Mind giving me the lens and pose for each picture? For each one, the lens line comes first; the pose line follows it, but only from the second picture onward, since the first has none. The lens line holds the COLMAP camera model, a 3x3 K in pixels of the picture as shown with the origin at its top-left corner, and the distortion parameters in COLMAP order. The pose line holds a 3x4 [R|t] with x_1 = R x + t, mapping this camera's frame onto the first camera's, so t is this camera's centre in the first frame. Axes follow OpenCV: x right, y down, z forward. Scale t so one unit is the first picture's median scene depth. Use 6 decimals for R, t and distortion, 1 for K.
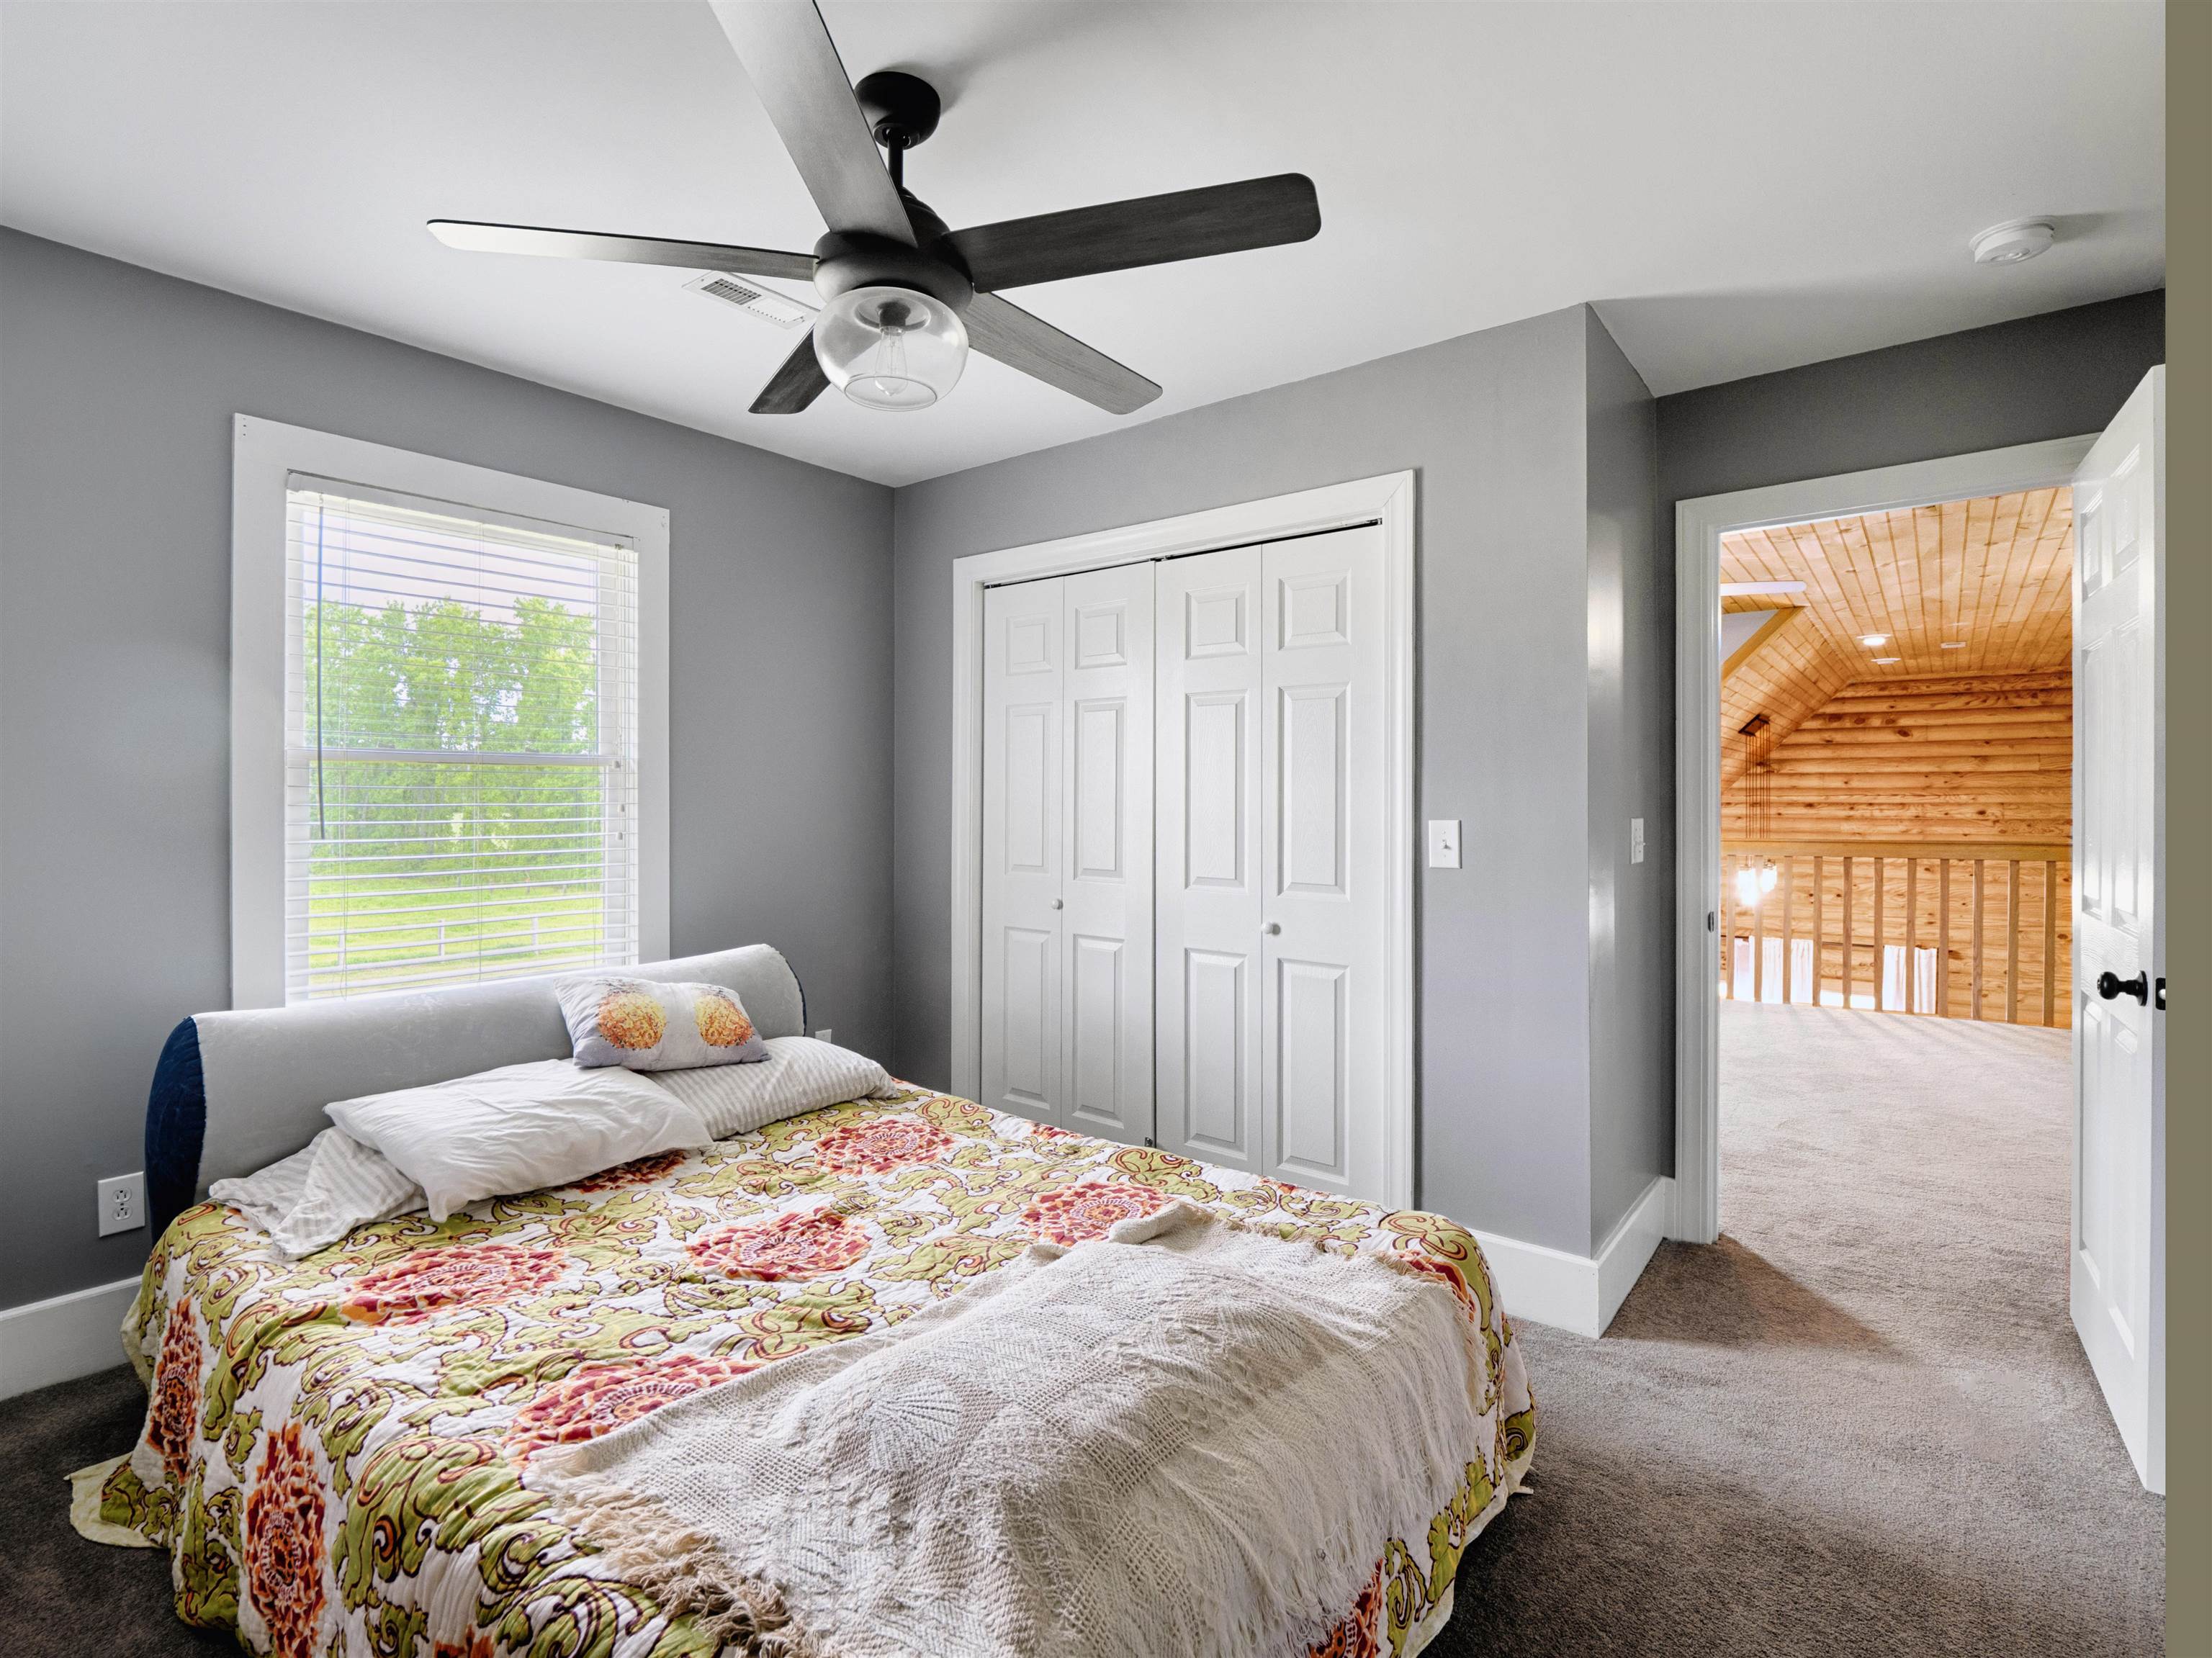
lens RADIAL K [[1048.9, 0, 1103.4], [0, 1048.9, 793.5], [0, 0, 1]] dist [-0.000943, -0.008655]
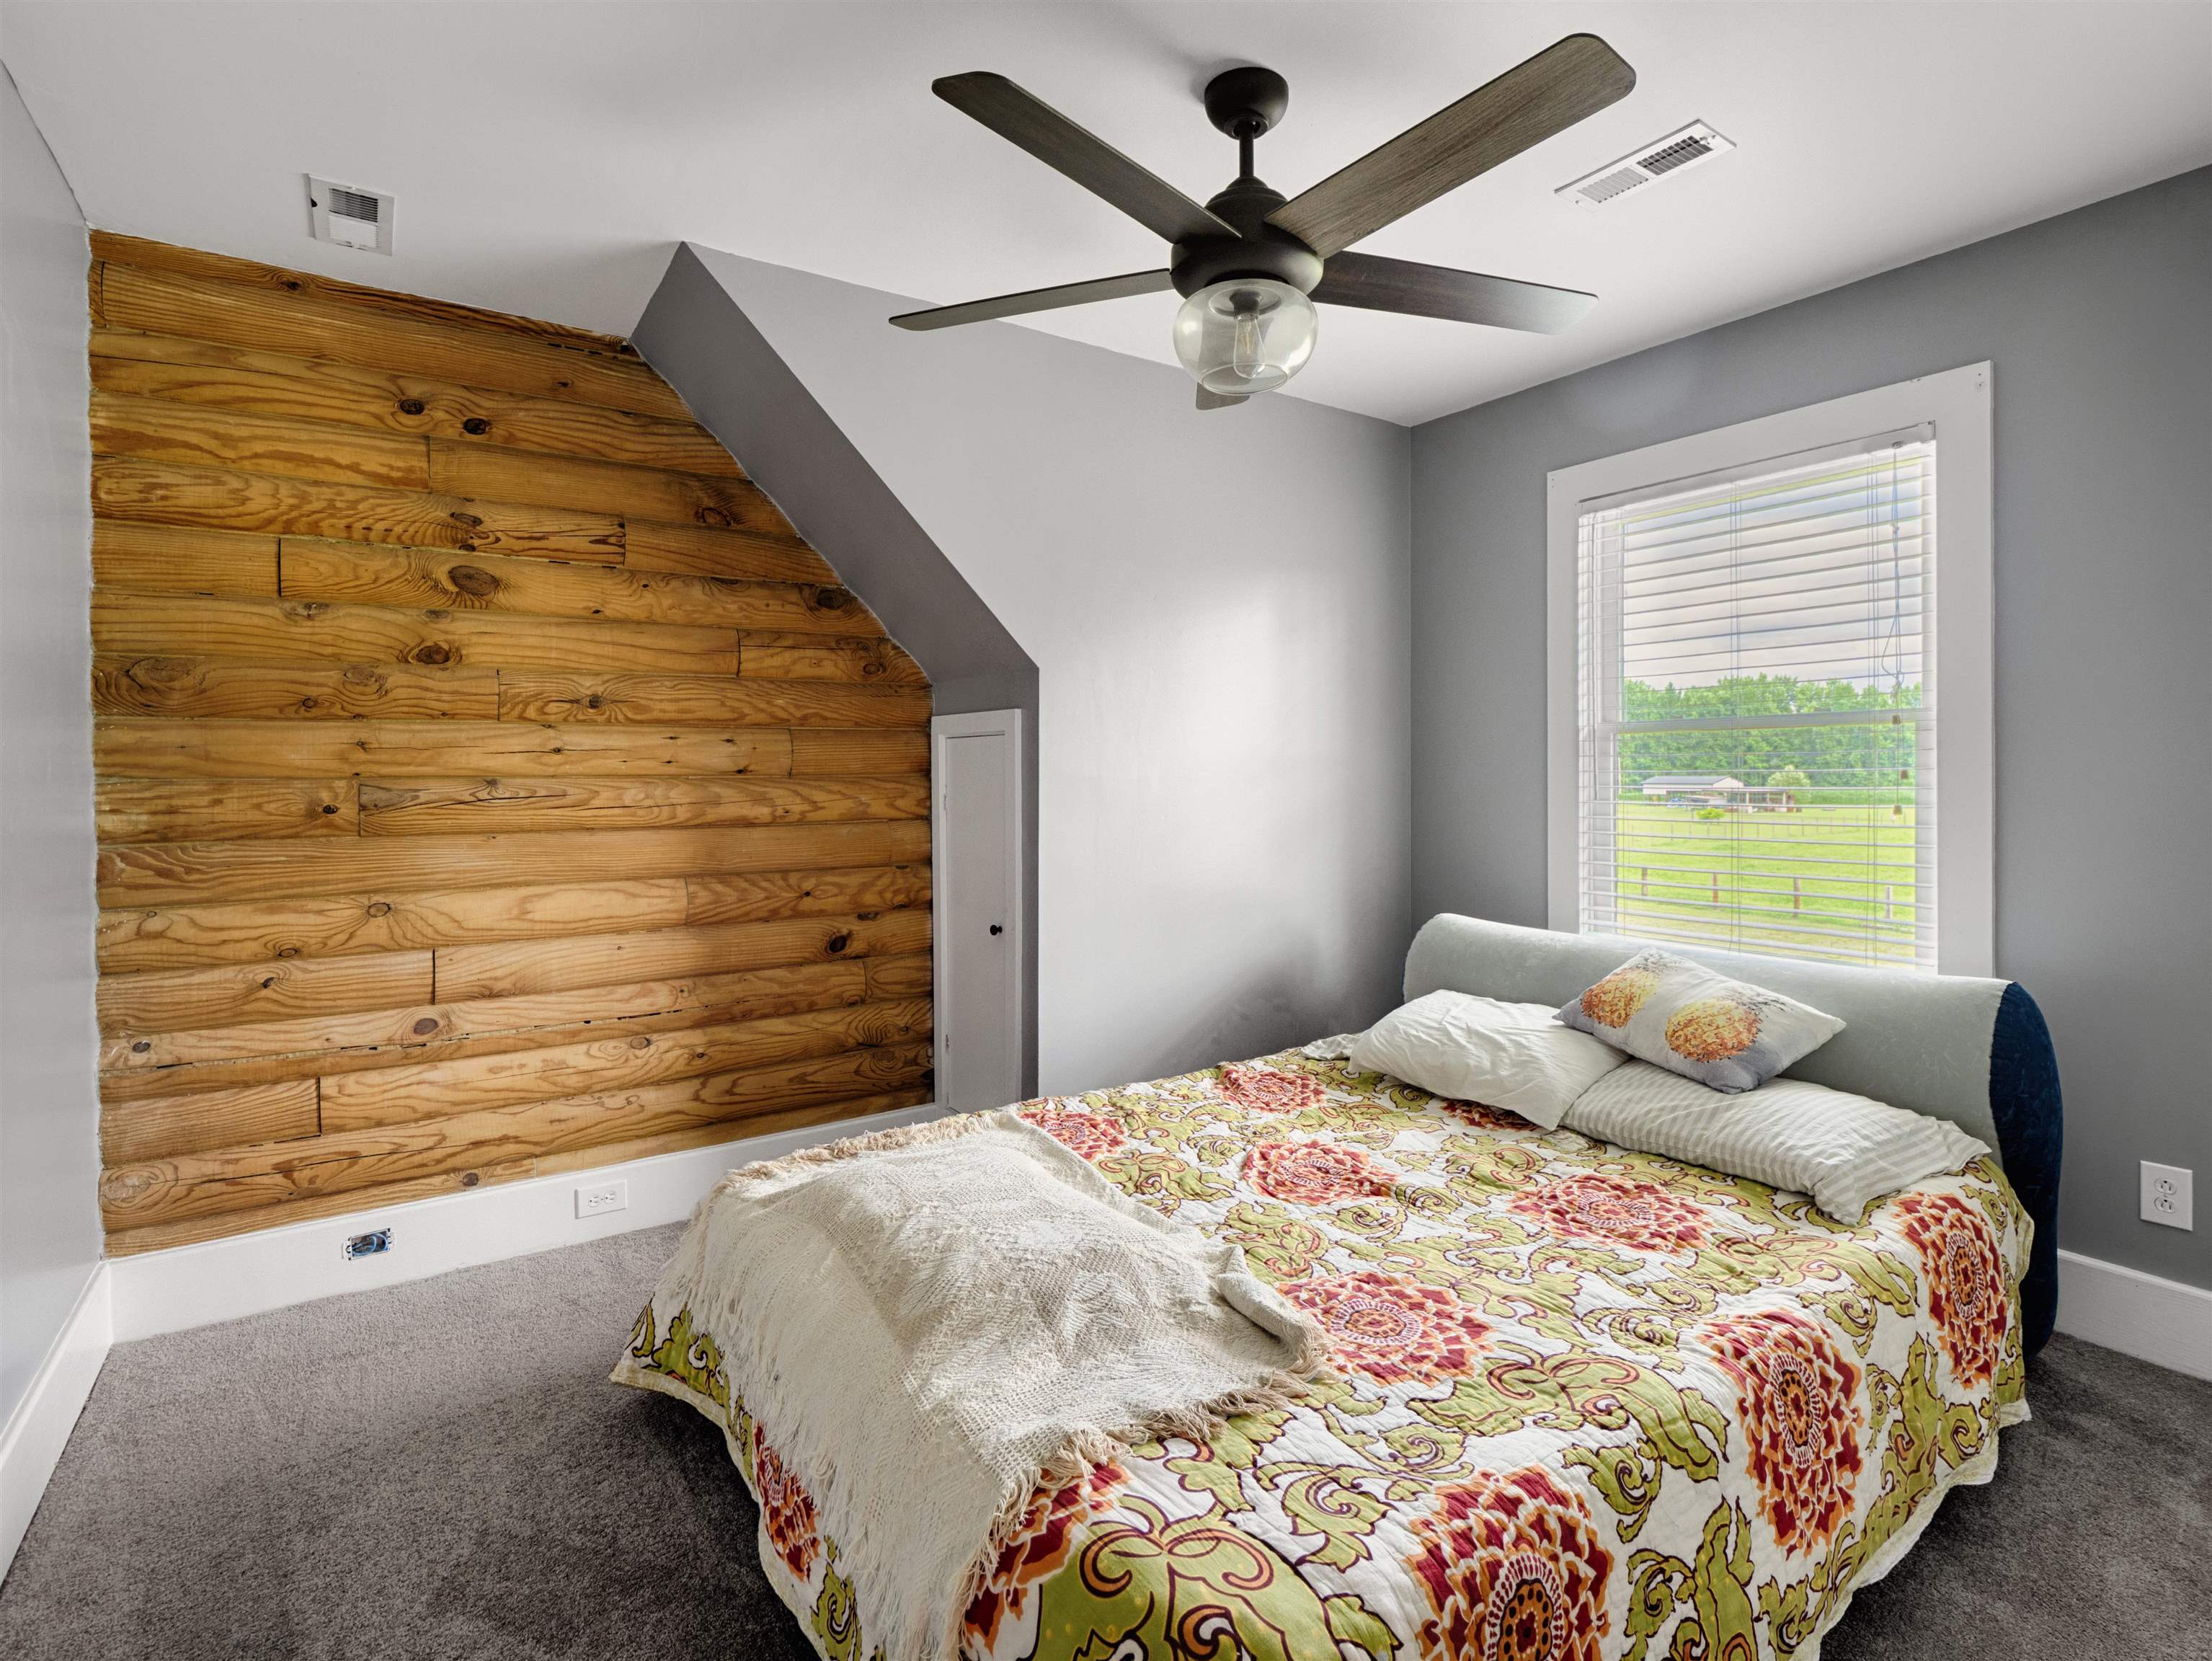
lens RADIAL K [[1085.0, 0, 1108.3], [0, 1085.0, 806.3], [0, 0, 1]] dist [-0.019416, -0.000062]
pose [[-0.286508, 0.028217, -0.957662, 0.716910], [0.003864, 0.999592, 0.028297, 0.016340], [0.958070, 0.004407, -0.286501, 0.968514]]
